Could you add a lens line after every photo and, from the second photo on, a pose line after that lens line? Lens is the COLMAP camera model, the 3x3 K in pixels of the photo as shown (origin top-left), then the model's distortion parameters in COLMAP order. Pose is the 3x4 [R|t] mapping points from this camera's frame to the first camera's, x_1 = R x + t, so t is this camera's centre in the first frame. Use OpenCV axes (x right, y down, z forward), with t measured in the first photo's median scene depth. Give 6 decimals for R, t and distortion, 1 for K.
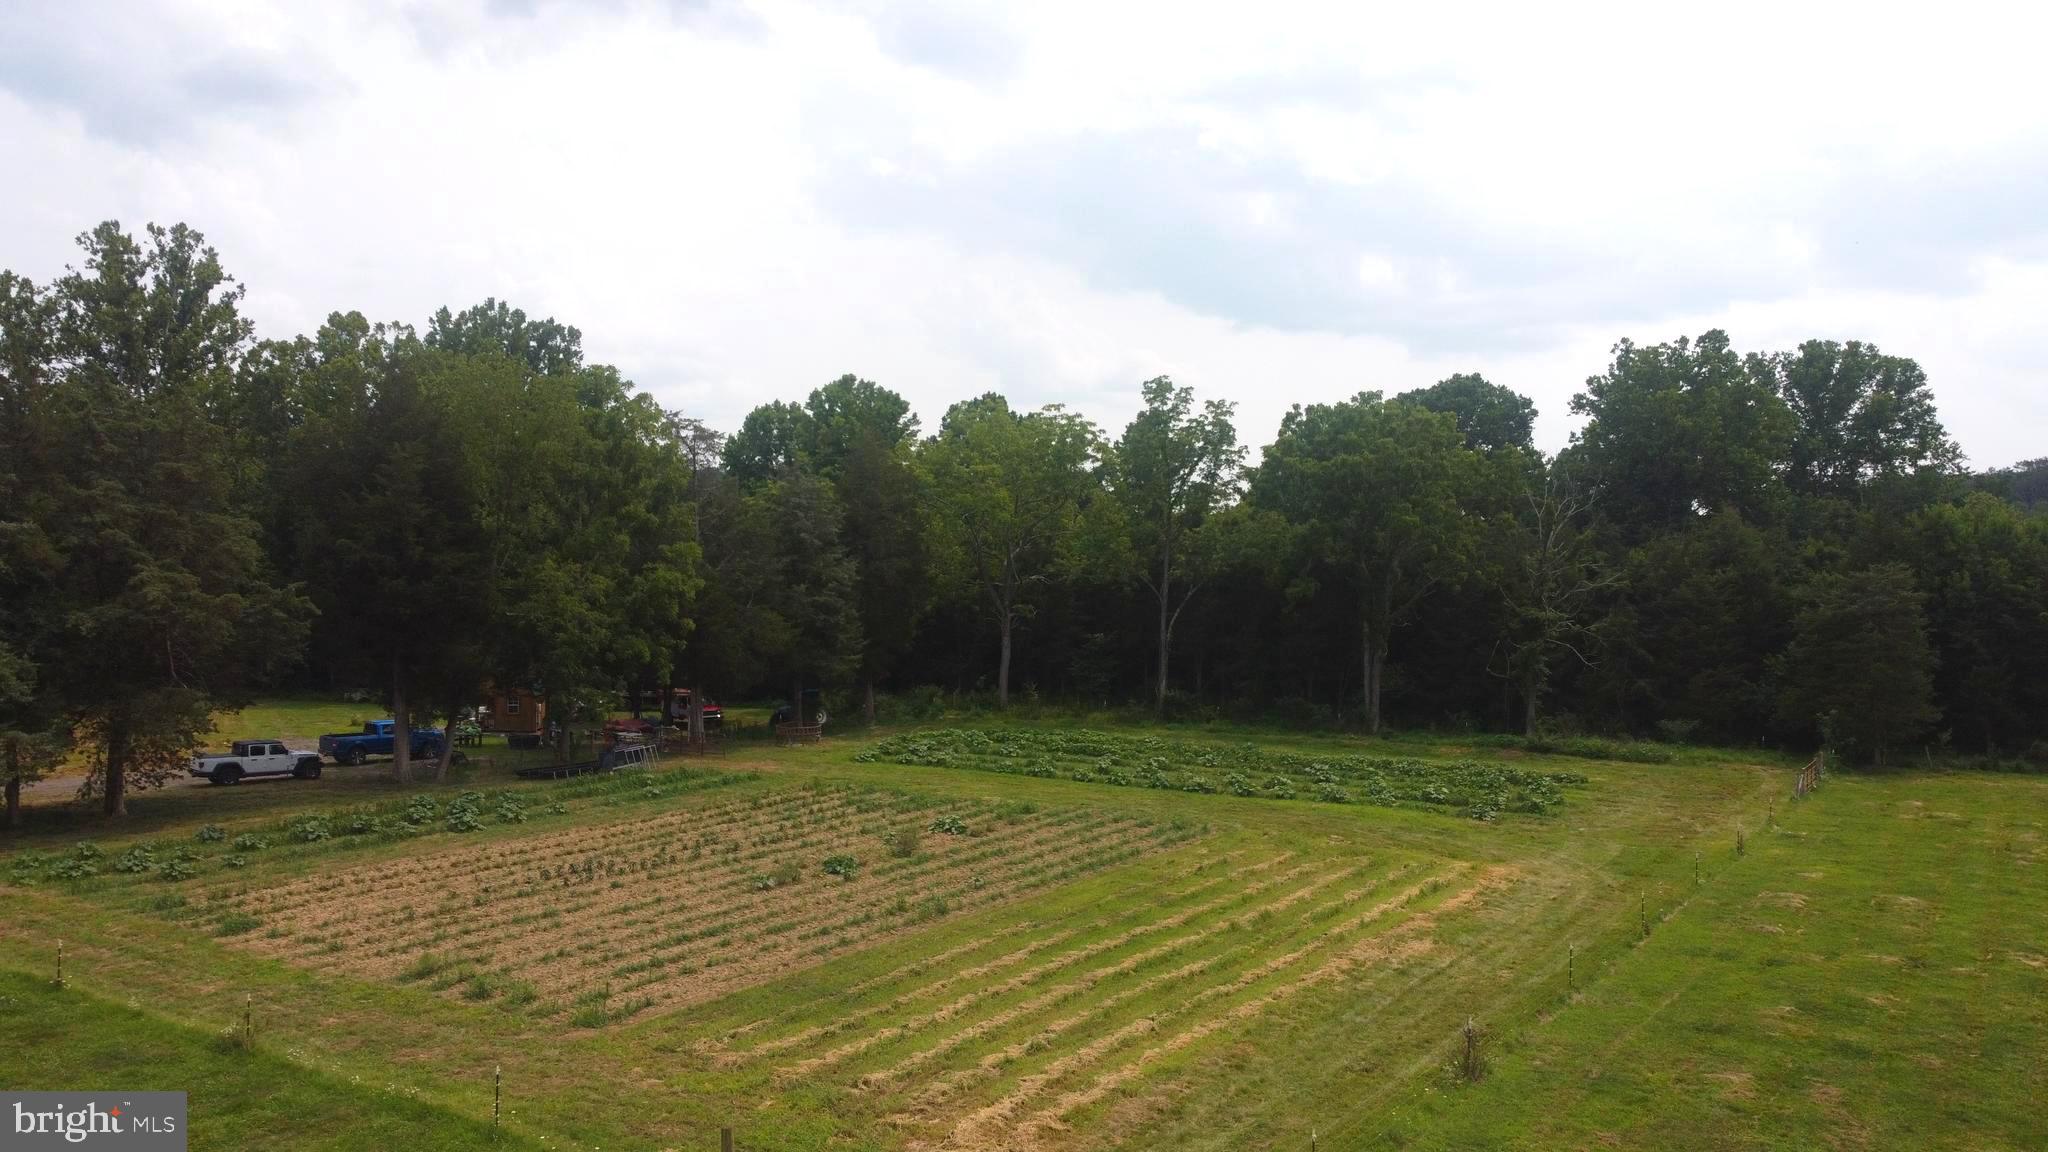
lens RADIAL K [[1567.2, 0, 1010.7], [0, 1567.2, 563.0], [0, 0, 1]] dist [0.000541, -0.010810]
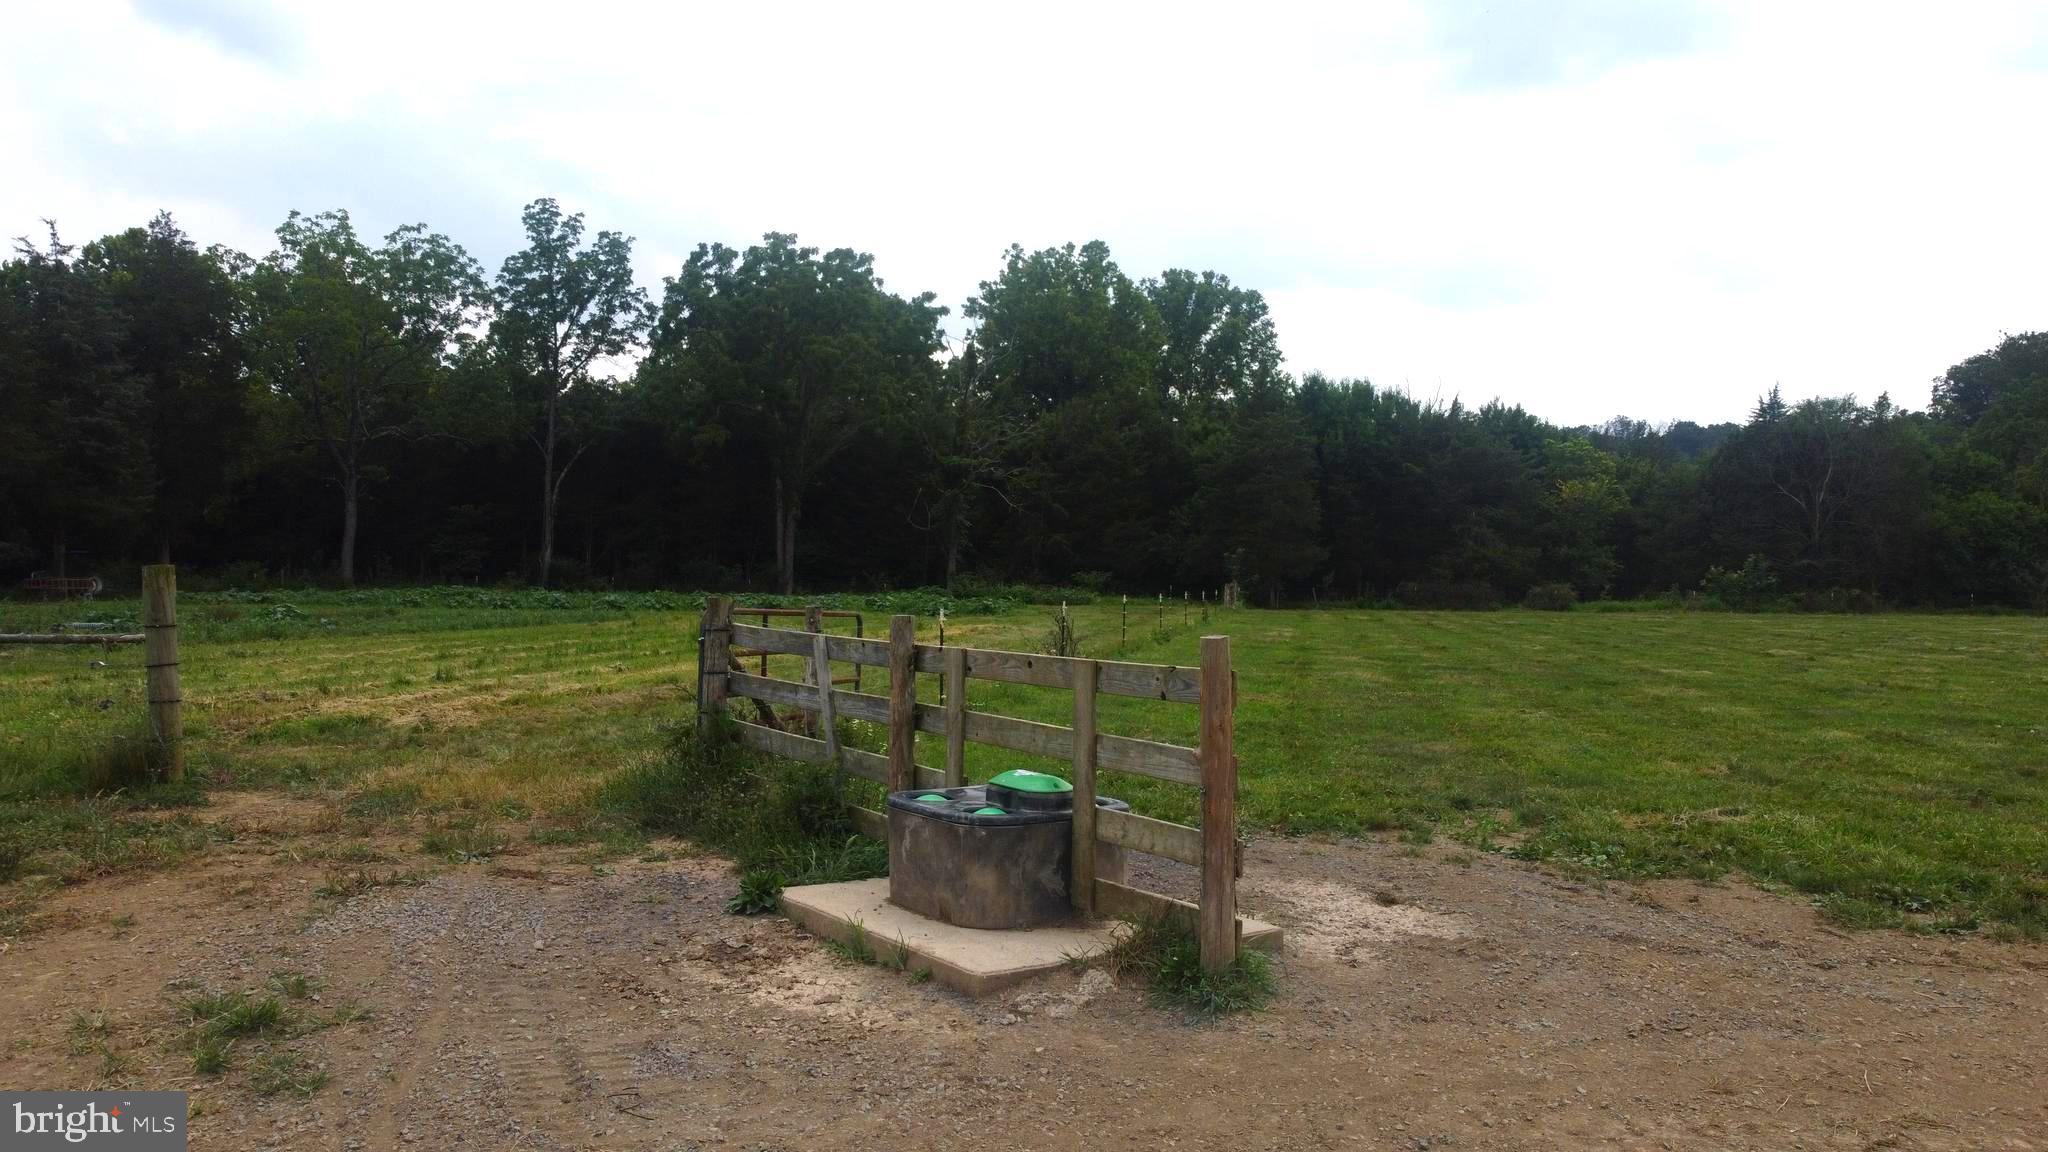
lens RADIAL K [[1567.2, 0, 1018.2], [0, 1567.2, 548.7], [0, 0, 1]] dist [0.000541, -0.010810]
pose [[0.918161, 0.003847, 0.396189, -0.007587], [0.000392, 0.999944, -0.010618, 0.087654], [-0.396208, 0.009904, 0.918107, 0.102794]]
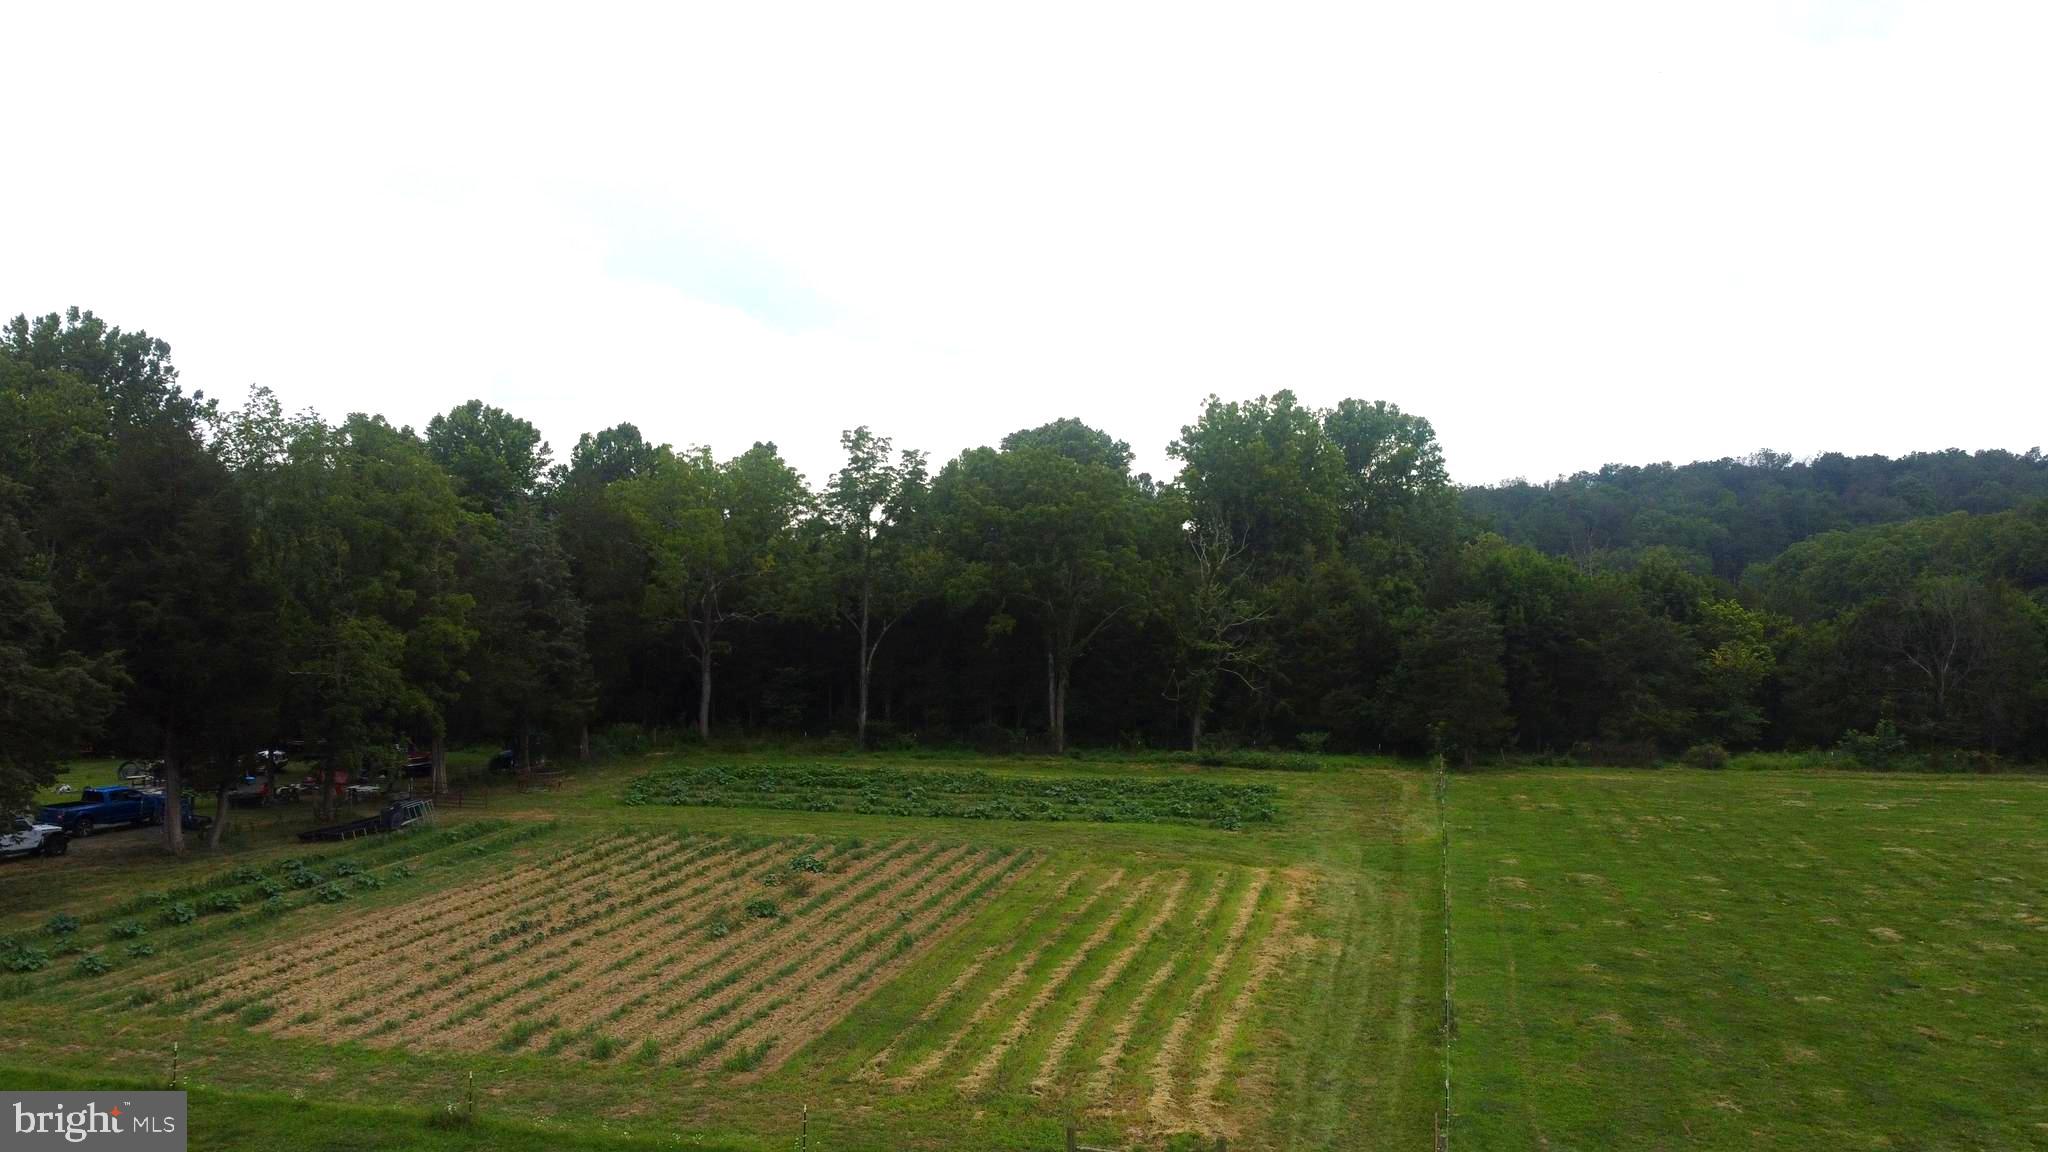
lens RADIAL K [[1567.2, 0, 1017.0], [0, 1567.2, 560.3], [0, 0, 1]] dist [0.000541, -0.010810]
pose [[0.946276, -0.001160, 0.323358, -0.155057], [0.003219, 0.999978, -0.005834, -0.022177], [-0.323344, 0.006561, 0.946259, -0.046207]]
